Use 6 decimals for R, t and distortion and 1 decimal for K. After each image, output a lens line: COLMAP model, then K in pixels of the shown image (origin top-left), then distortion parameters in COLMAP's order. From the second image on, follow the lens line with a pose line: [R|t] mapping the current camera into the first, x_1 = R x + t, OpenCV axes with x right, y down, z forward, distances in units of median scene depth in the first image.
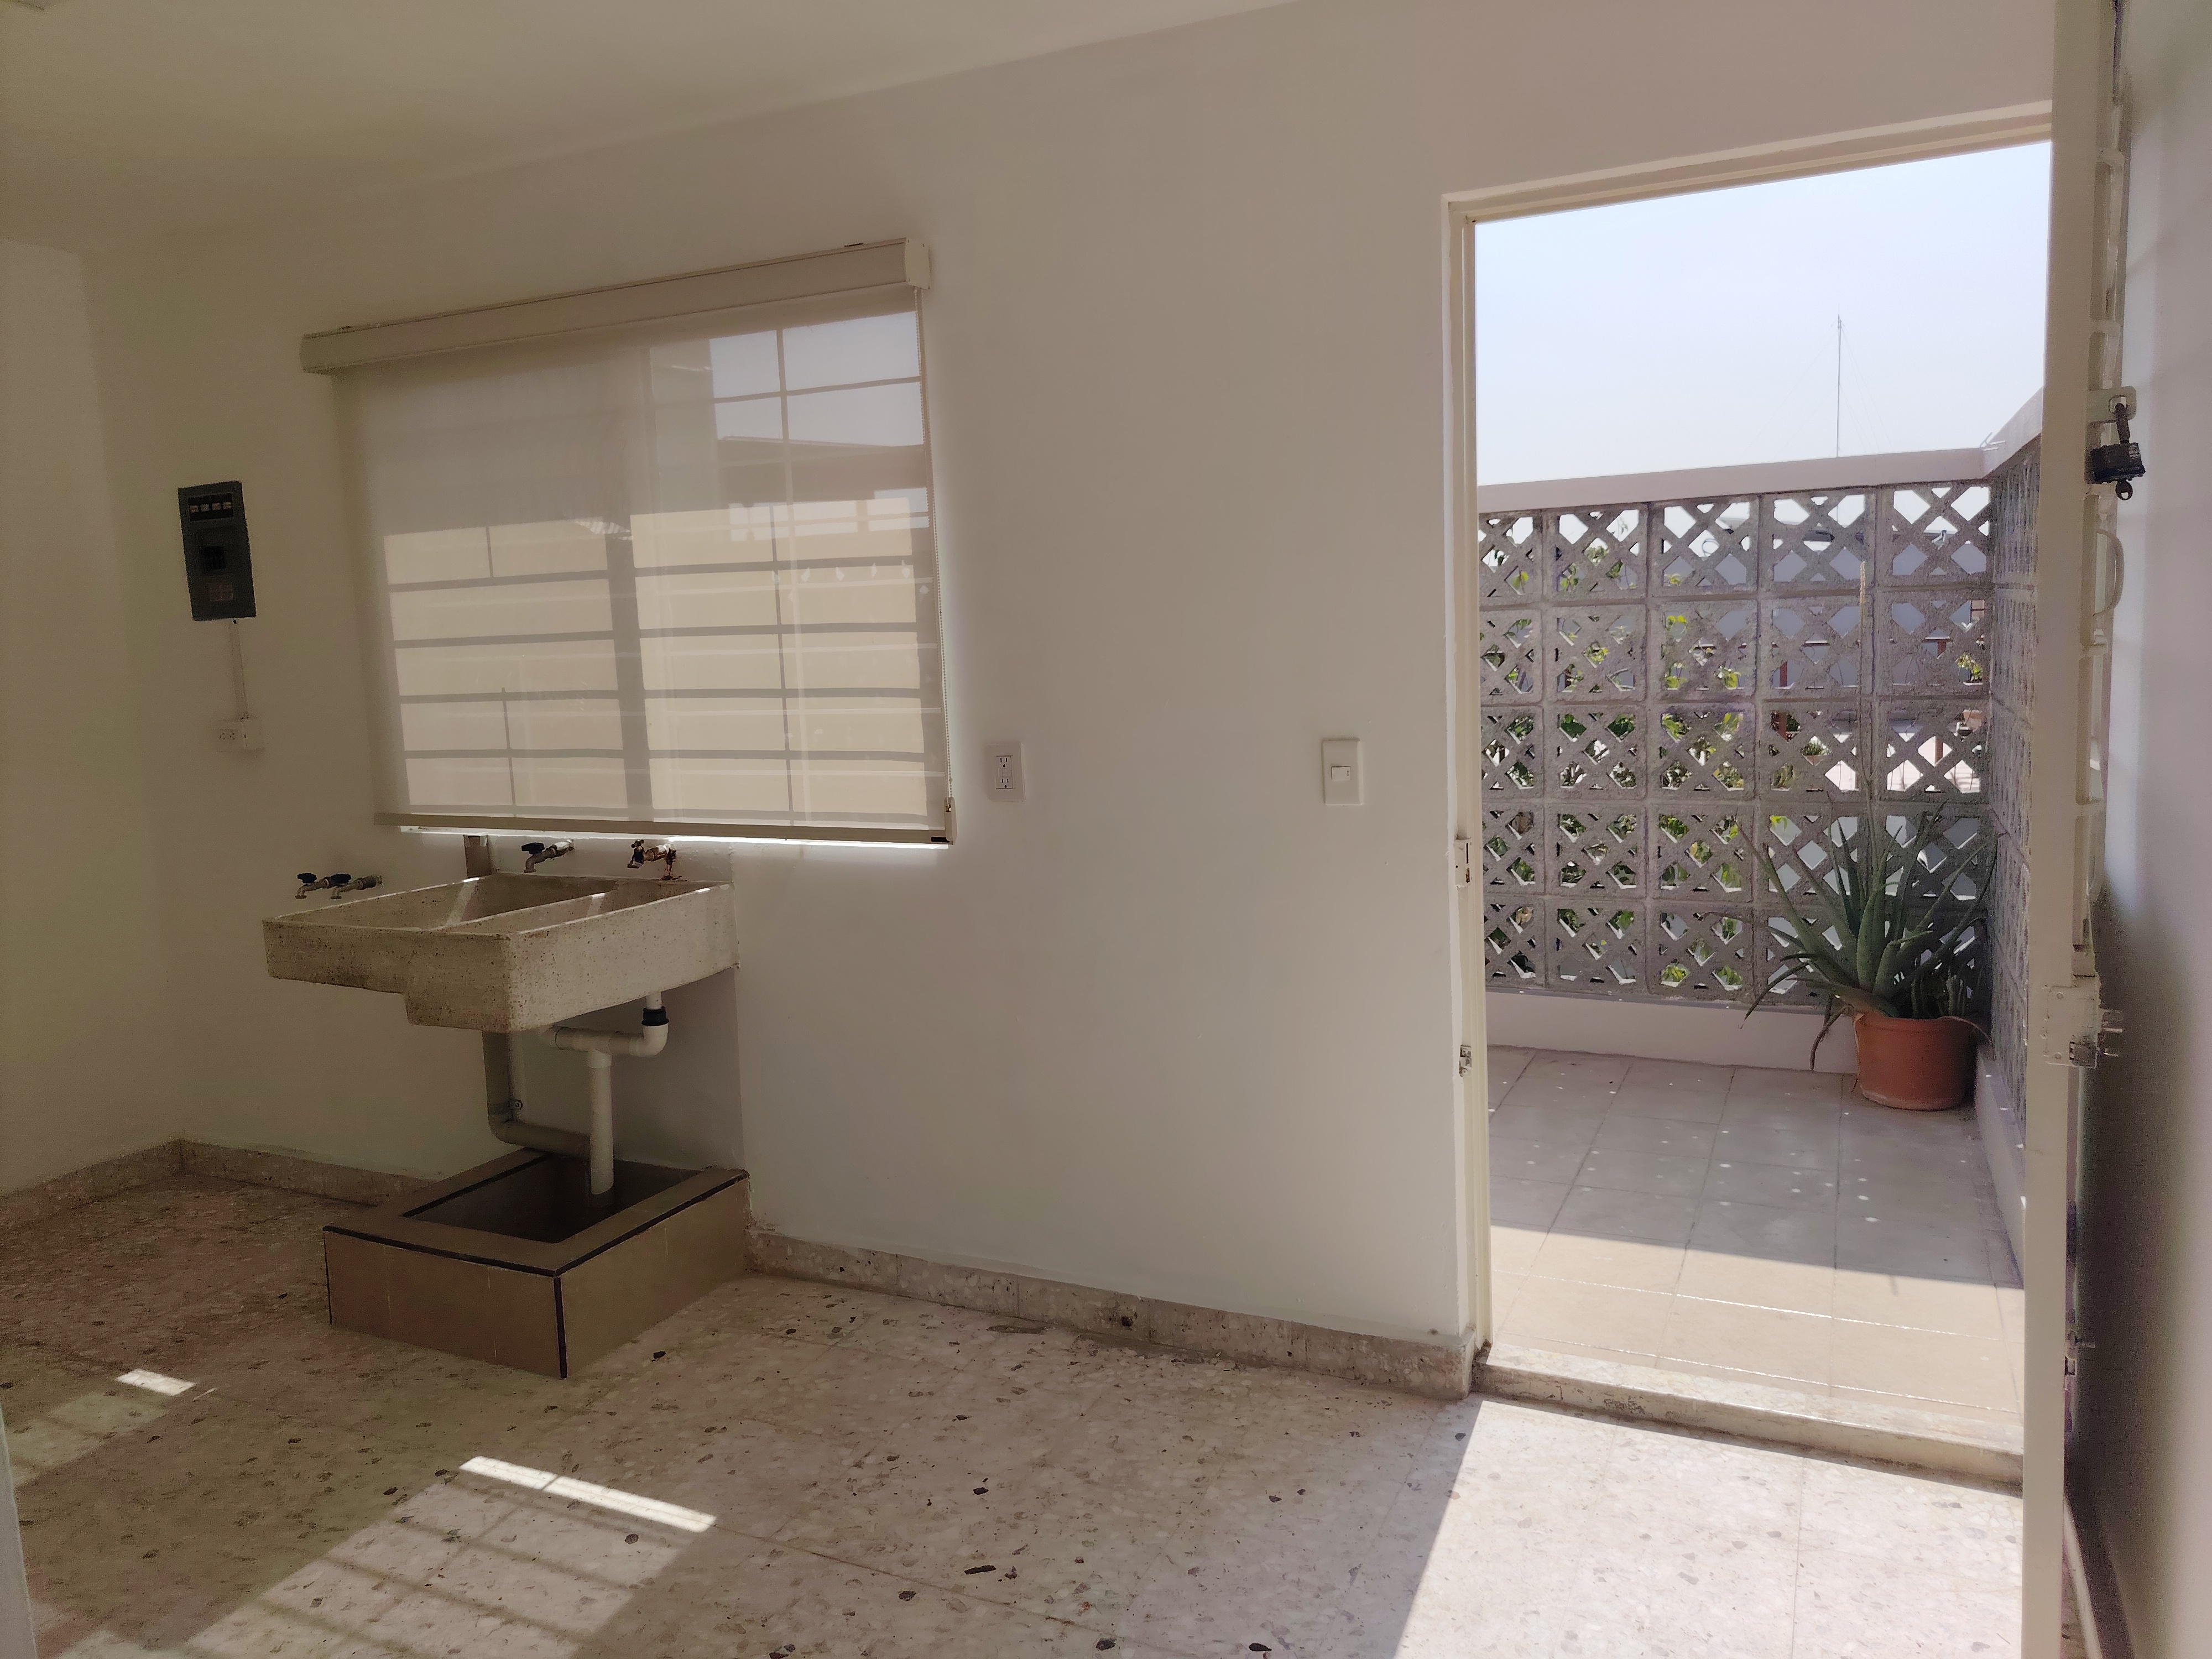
lens RADIAL K [[1553.2, 0, 1103.2], [0, 1553.2, 819.4], [0, 0, 1]] dist [0.044483, -0.044456]
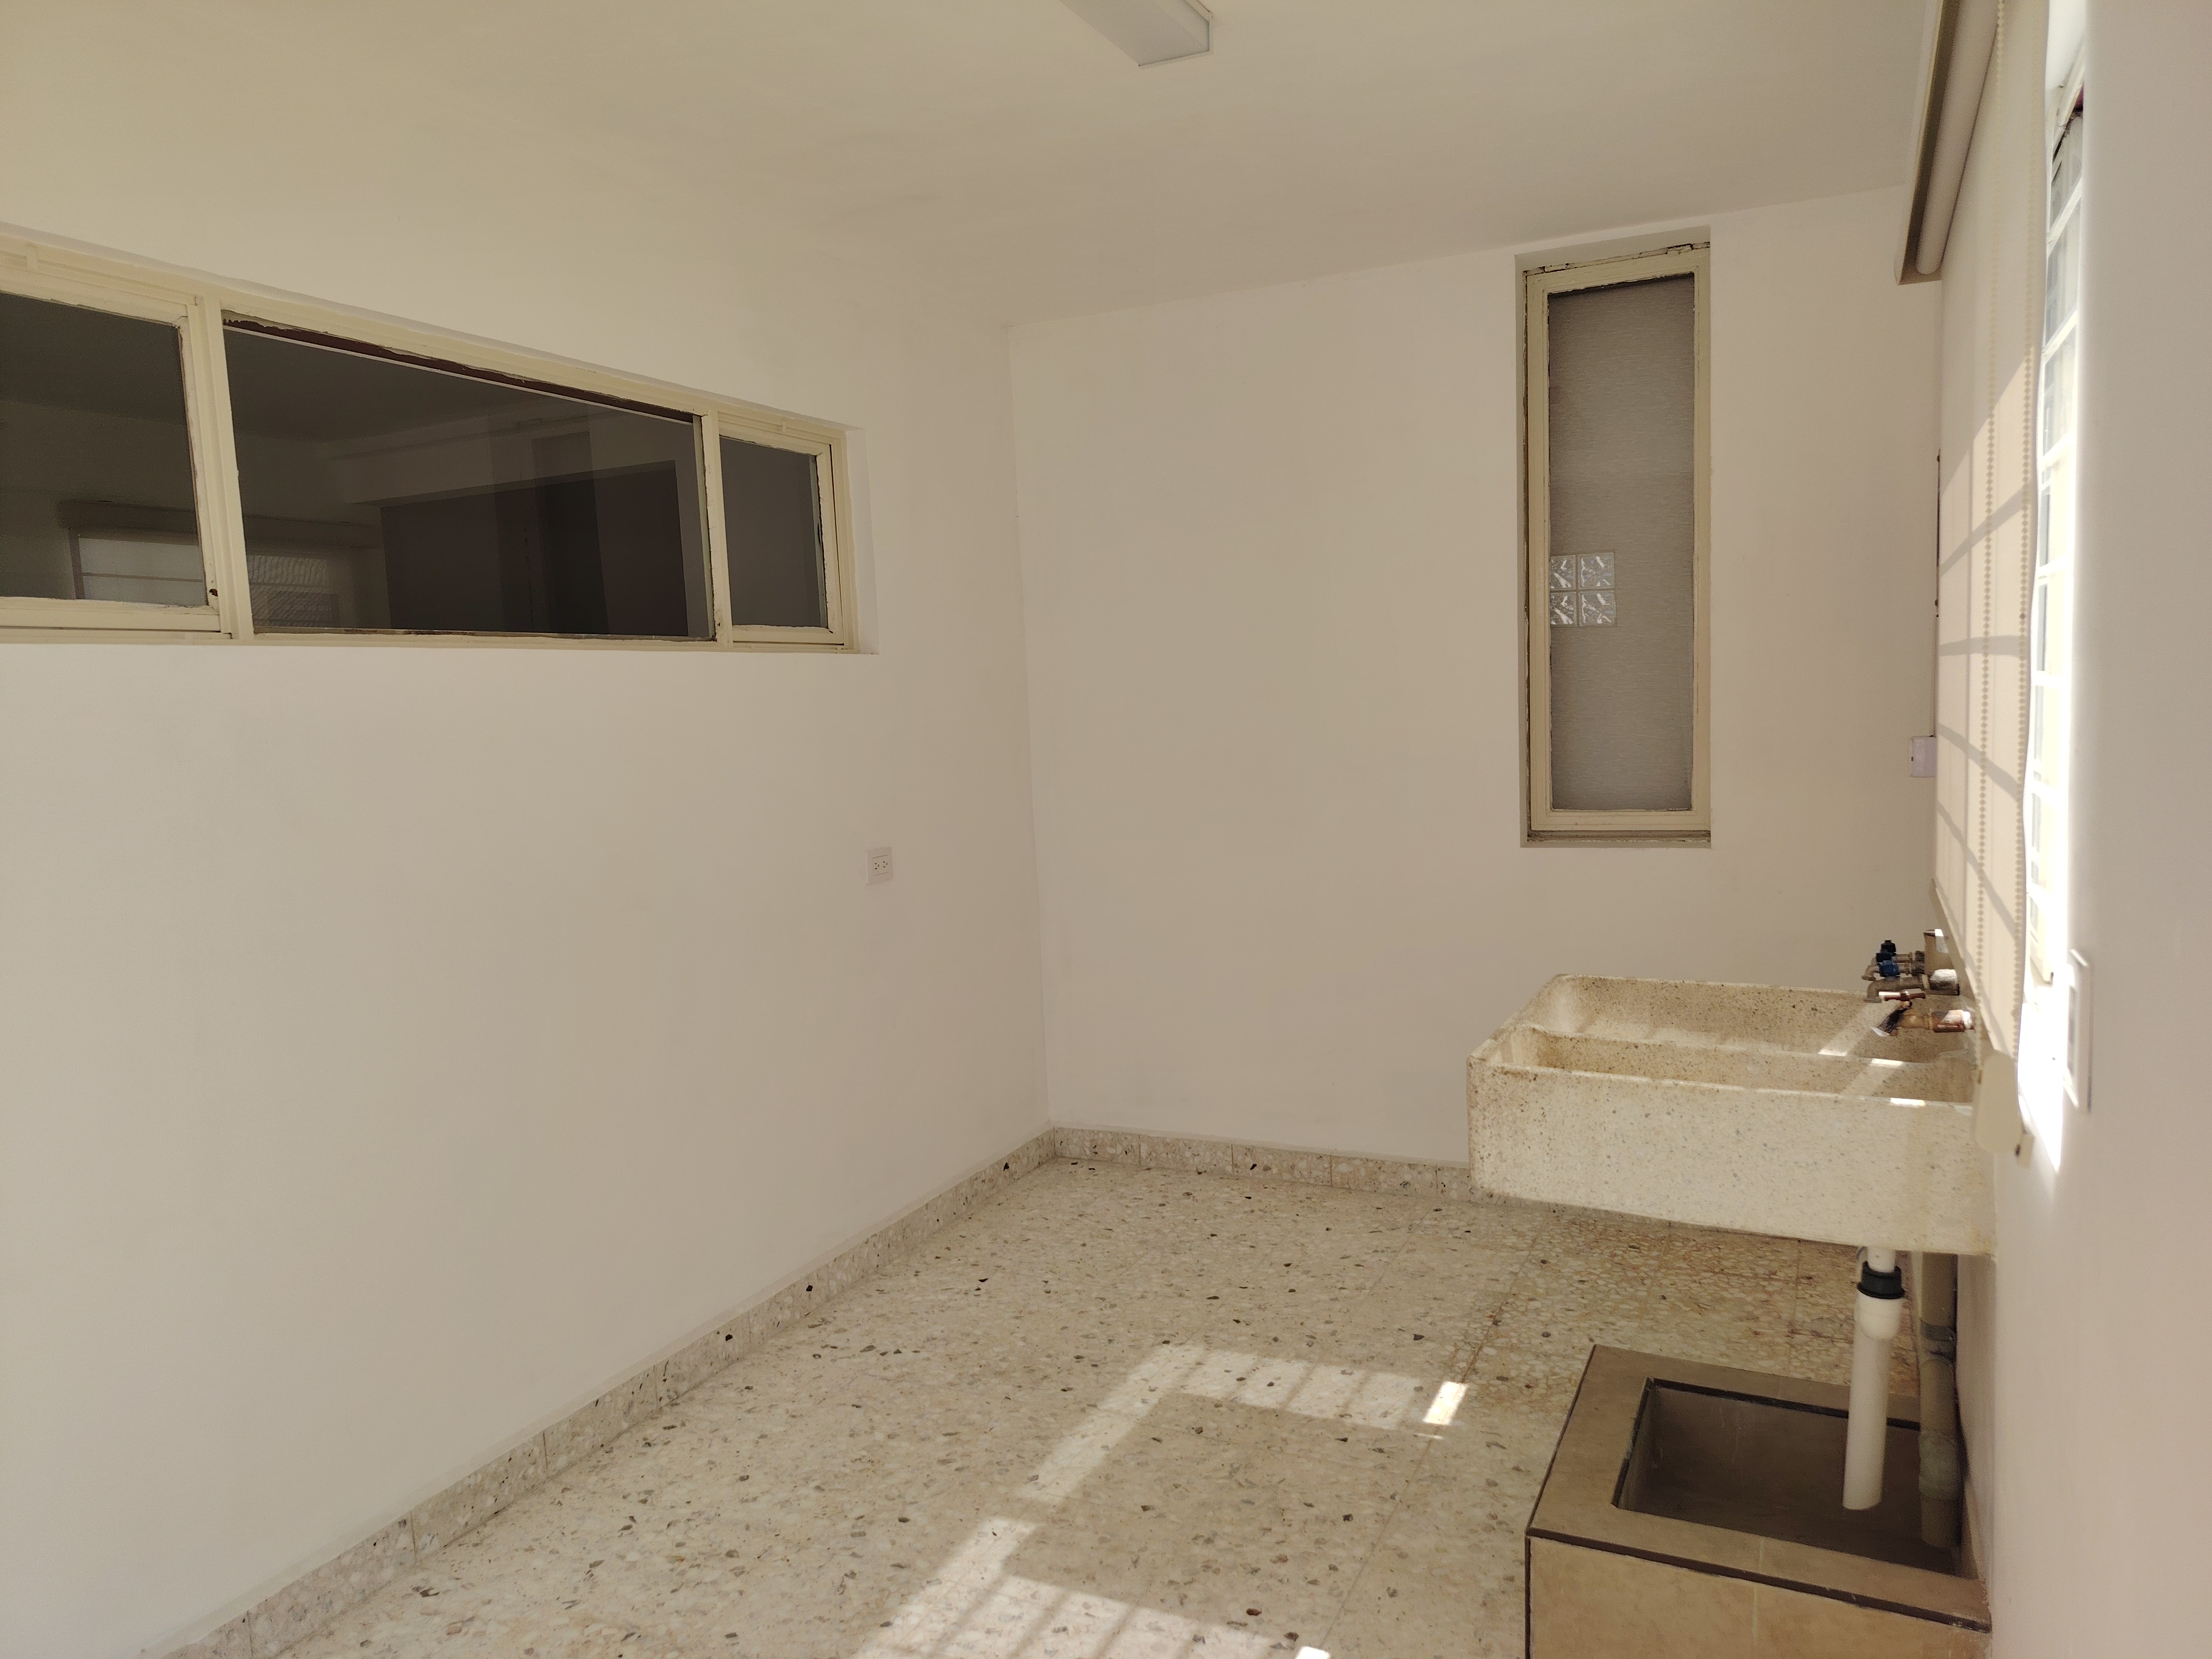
lens RADIAL K [[1553.2, 0, 1100.8], [0, 1553.2, 833.5], [0, 0, 1]] dist [0.044483, -0.044456]
pose [[-0.002338, 0.139822, -0.990174, 0.343333], [-0.092261, 0.985923, 0.139439, -0.120597], [0.995732, 0.091681, 0.010595, 0.781931]]
